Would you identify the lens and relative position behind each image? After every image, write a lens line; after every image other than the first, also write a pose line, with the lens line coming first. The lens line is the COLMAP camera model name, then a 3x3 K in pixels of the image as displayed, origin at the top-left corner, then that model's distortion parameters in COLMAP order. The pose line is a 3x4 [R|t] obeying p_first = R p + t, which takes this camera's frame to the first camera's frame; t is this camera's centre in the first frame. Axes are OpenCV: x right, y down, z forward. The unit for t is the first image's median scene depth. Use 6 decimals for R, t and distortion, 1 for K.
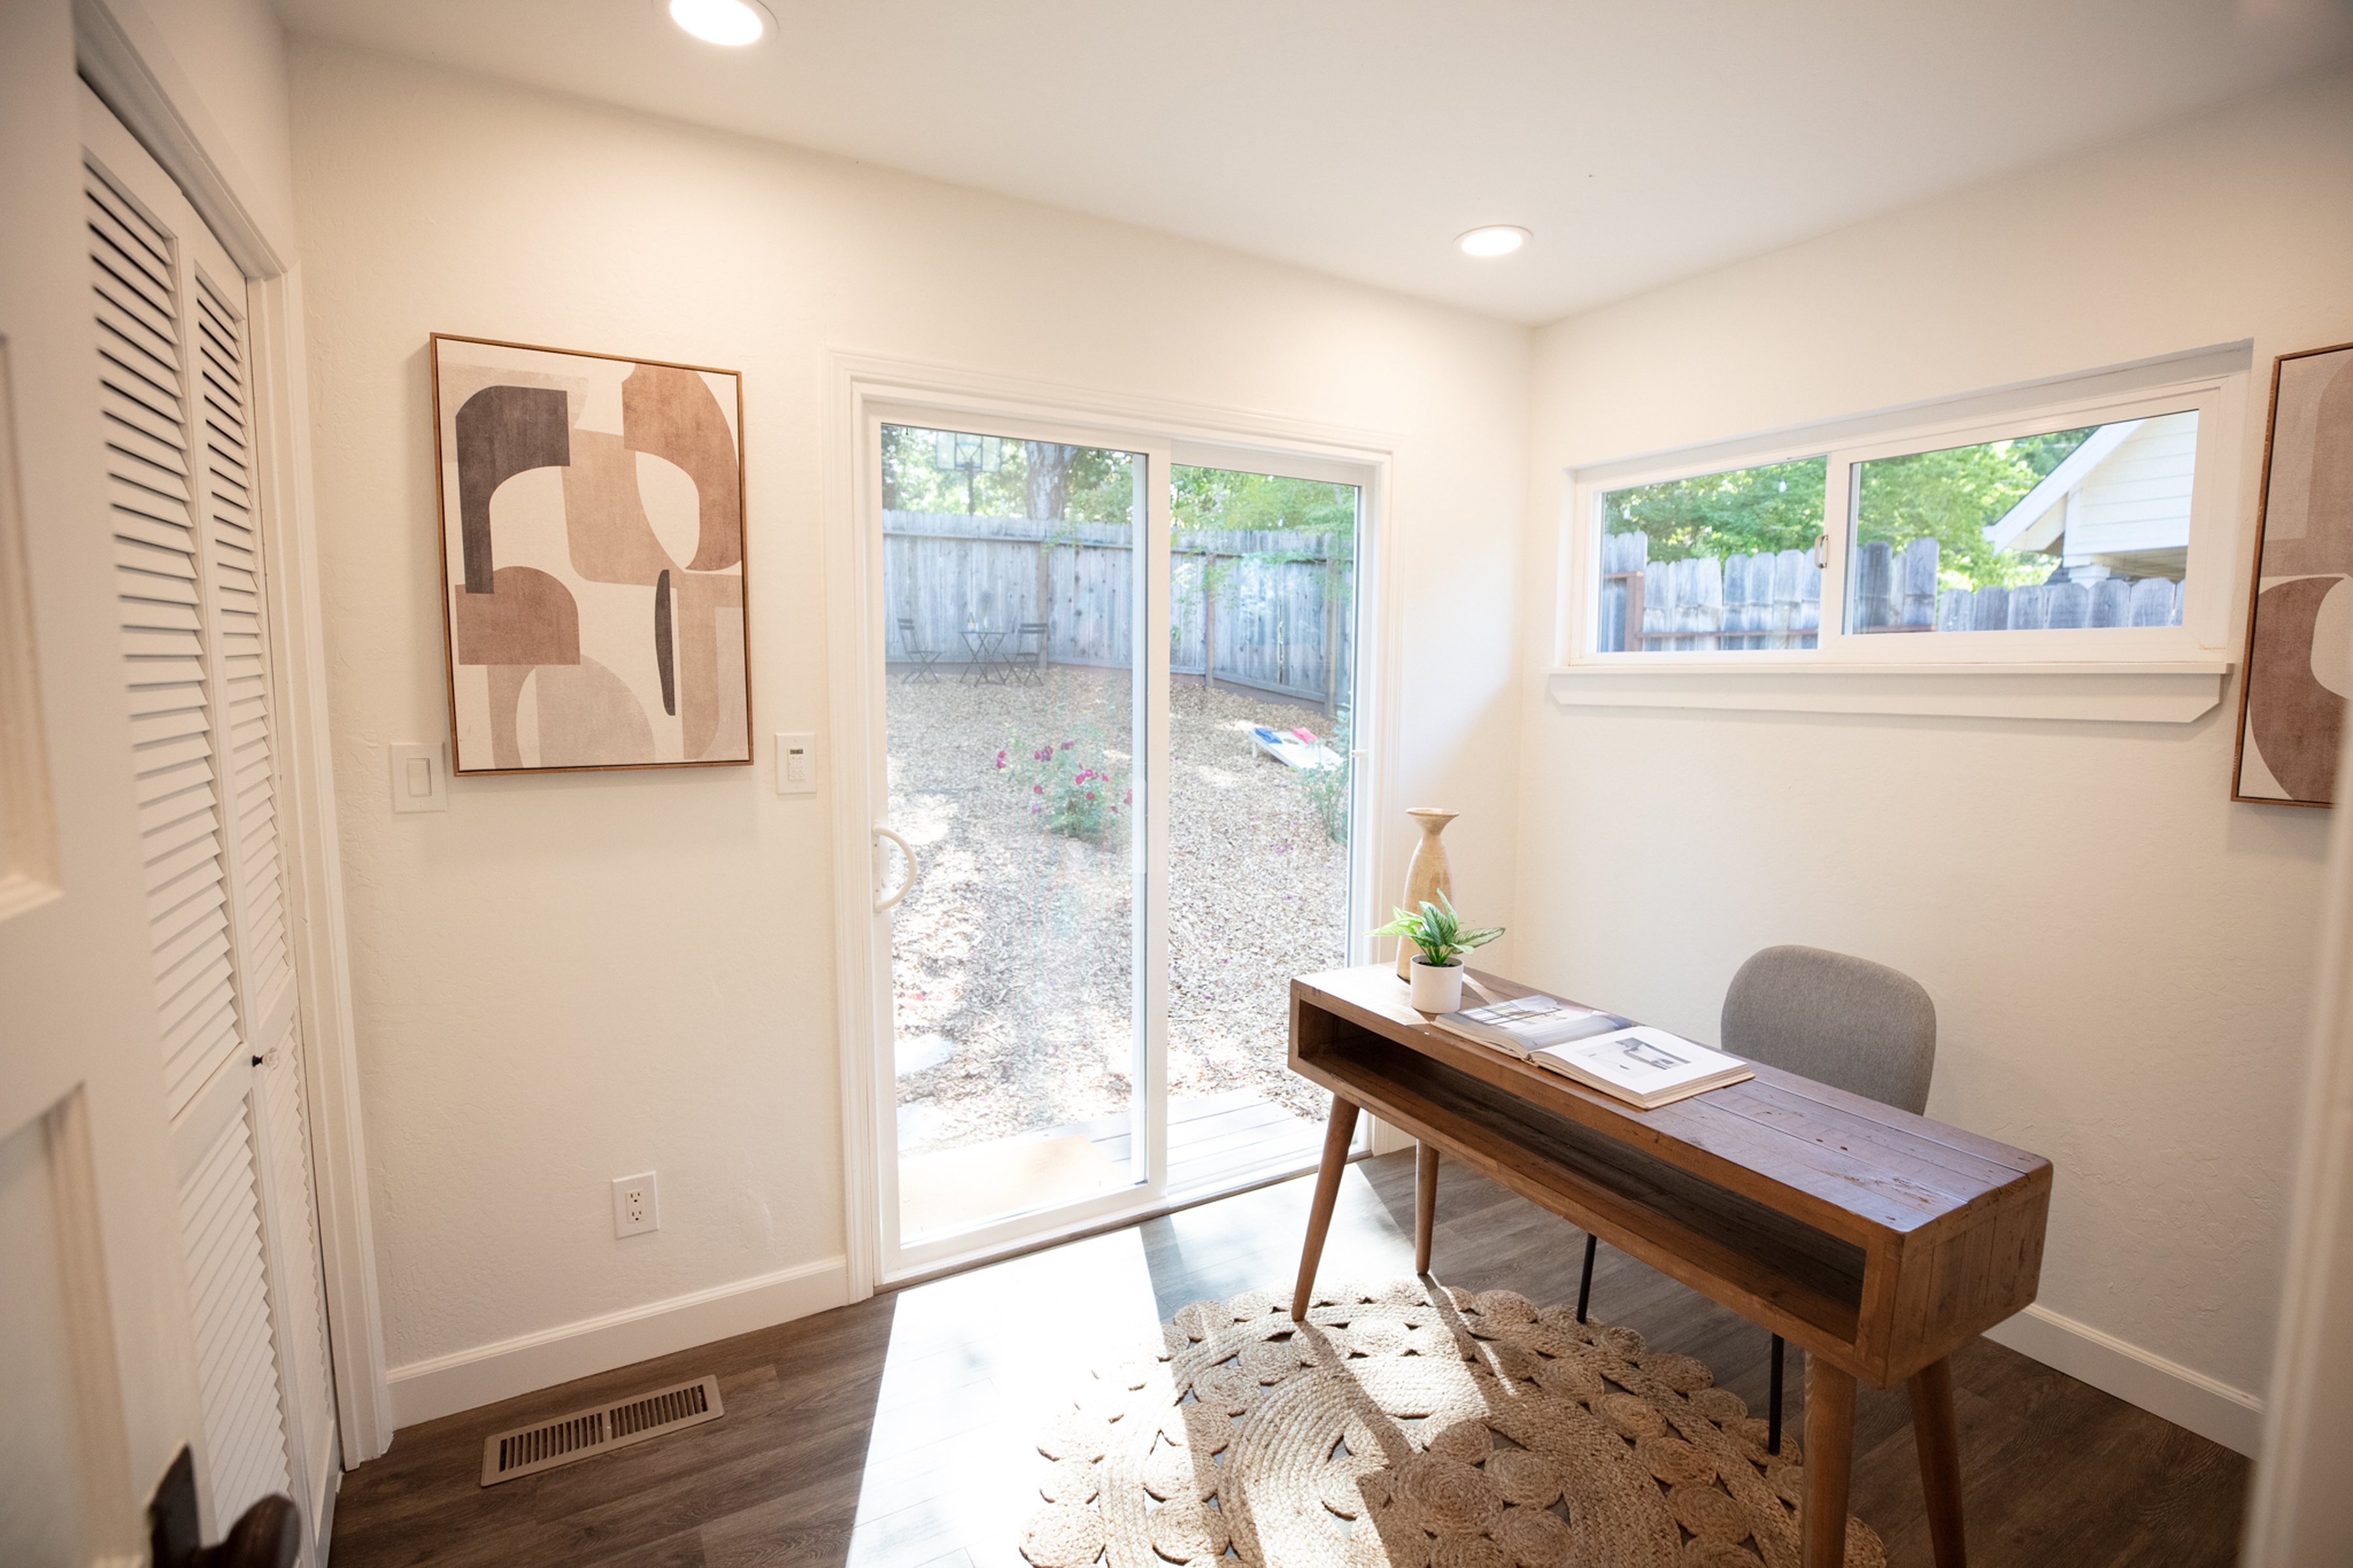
lens RADIAL K [[1079.2, 0, 1183.0], [0, 1079.2, 789.2], [0, 0, 1]] dist [-0.042612, 0.011612]
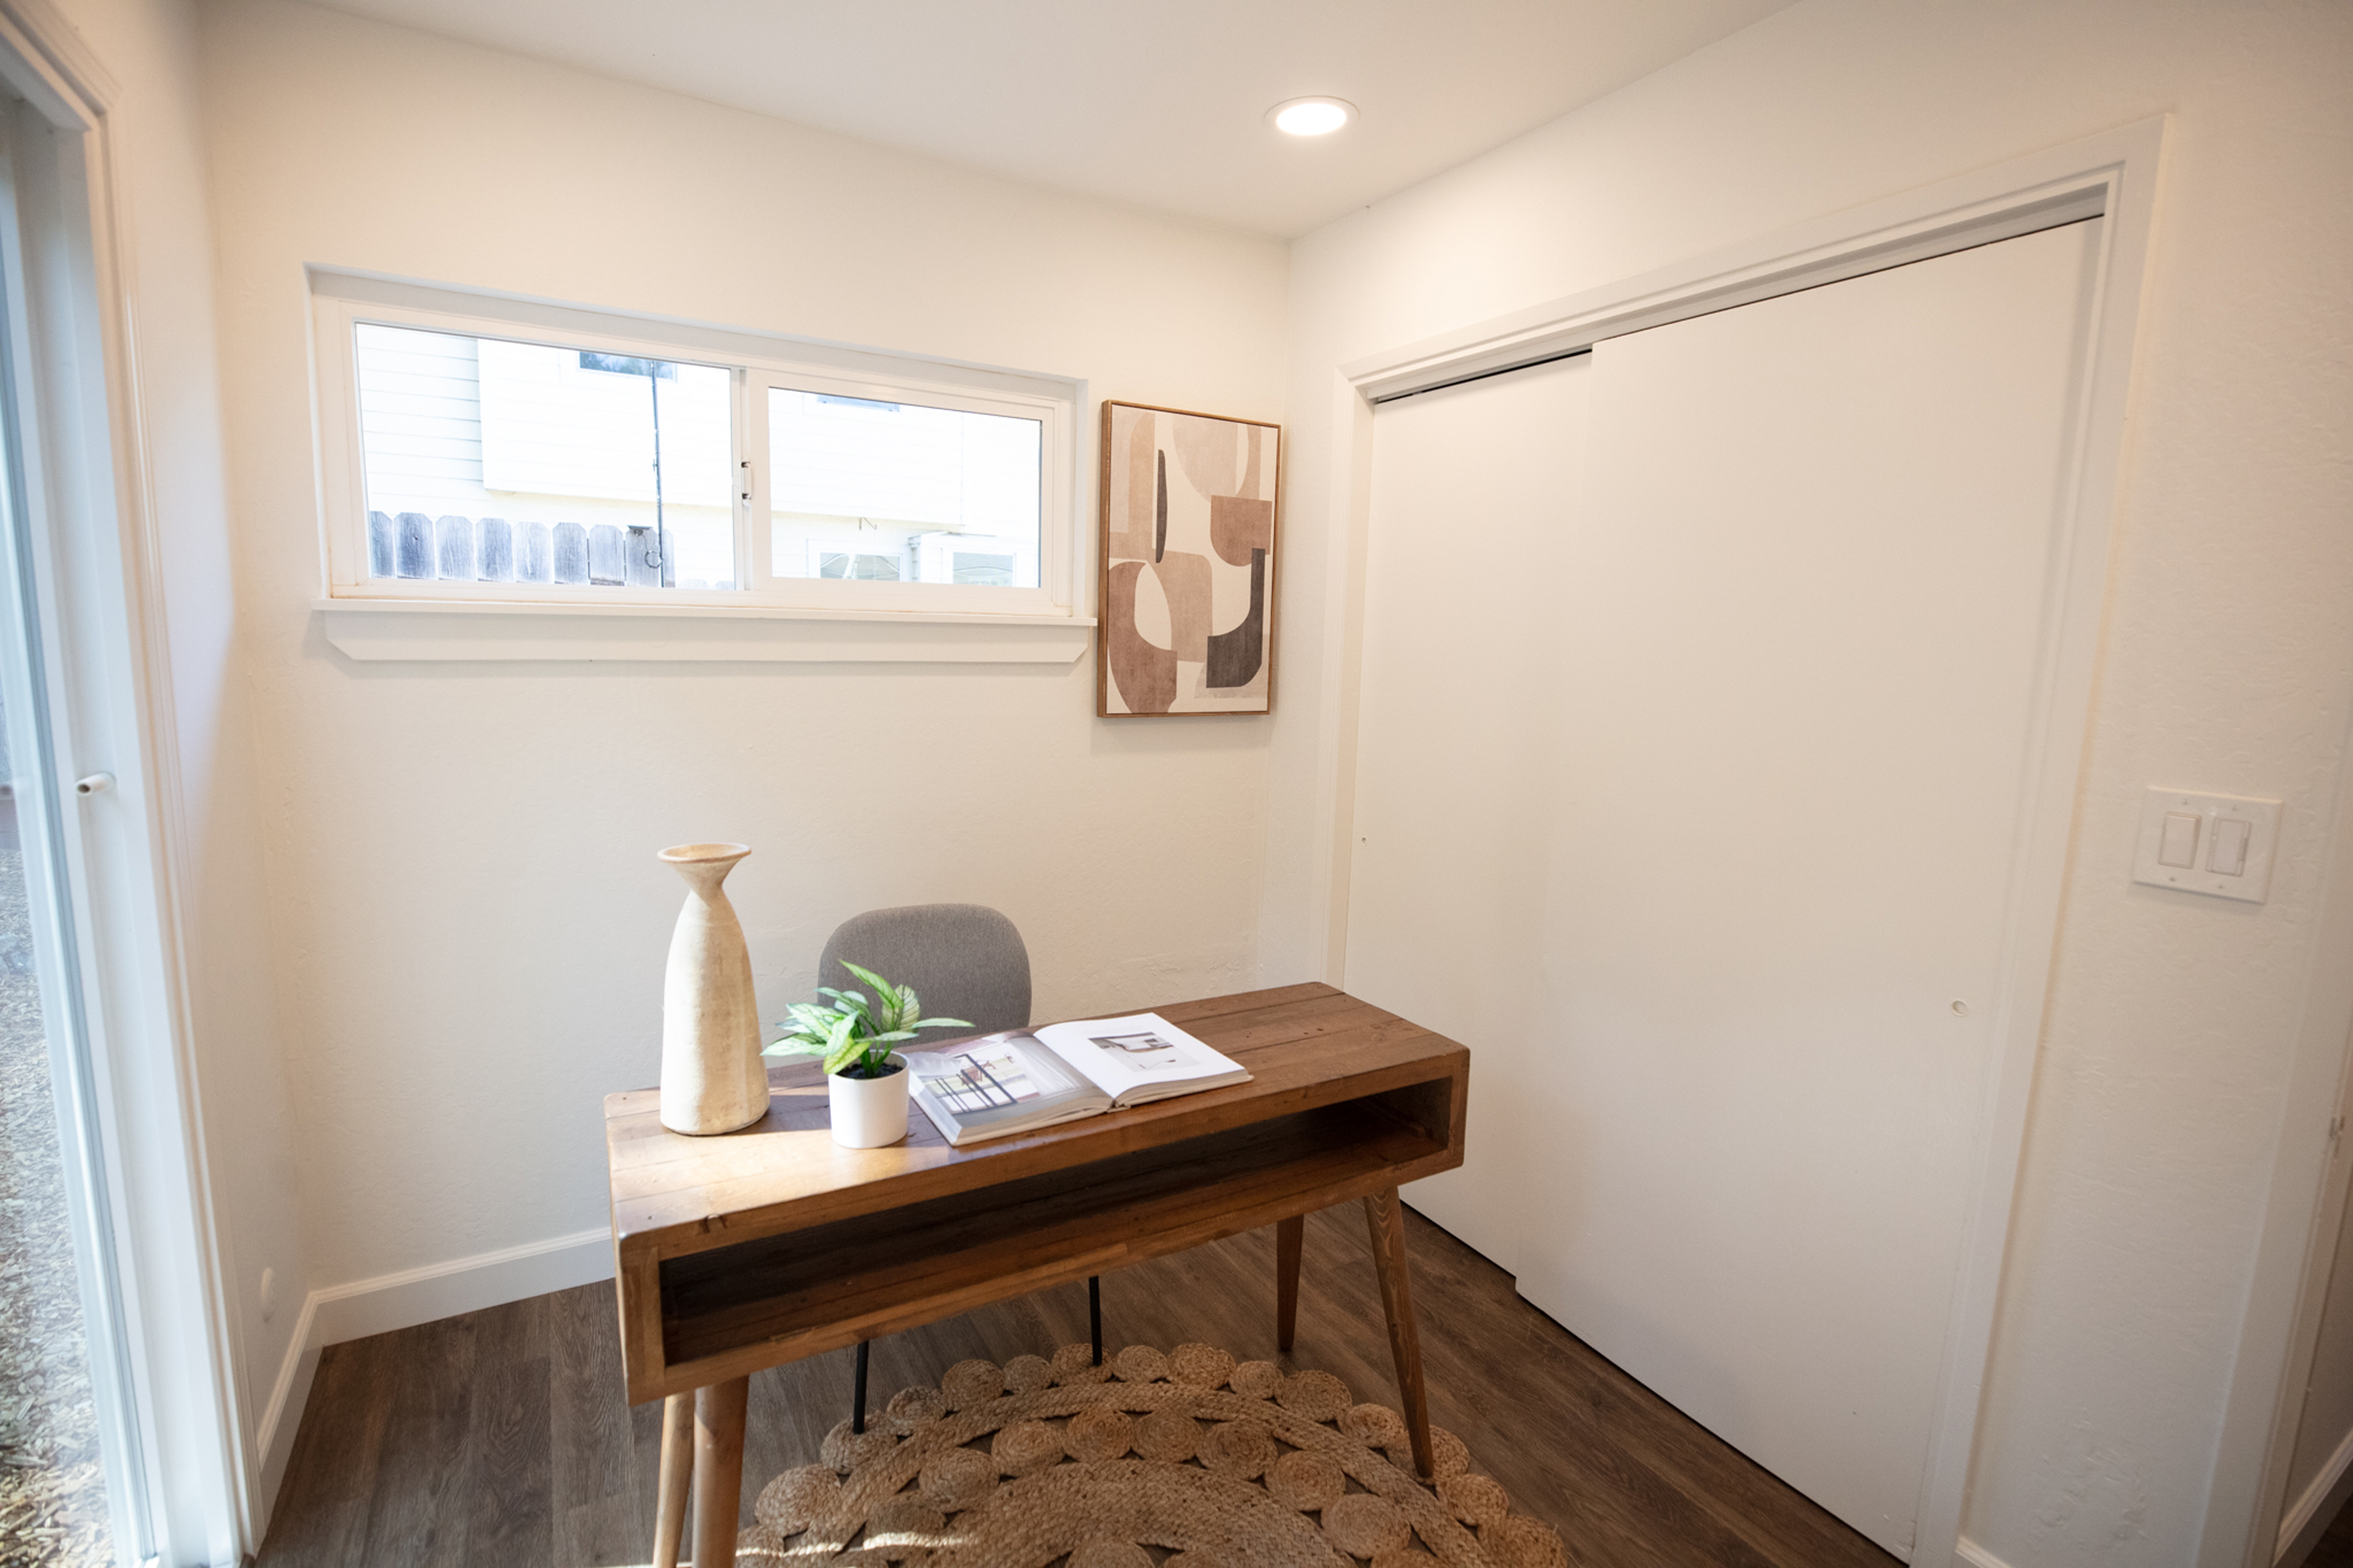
lens RADIAL K [[1079.2, 0, 1183.7], [0, 1079.2, 782.5], [0, 0, 1]] dist [-0.042612, 0.011612]
pose [[-0.001905, -0.143543, 0.989642, -0.425405], [0.076423, 0.986729, 0.143268, -0.098978], [-0.997074, 0.075904, 0.009090, 0.861069]]
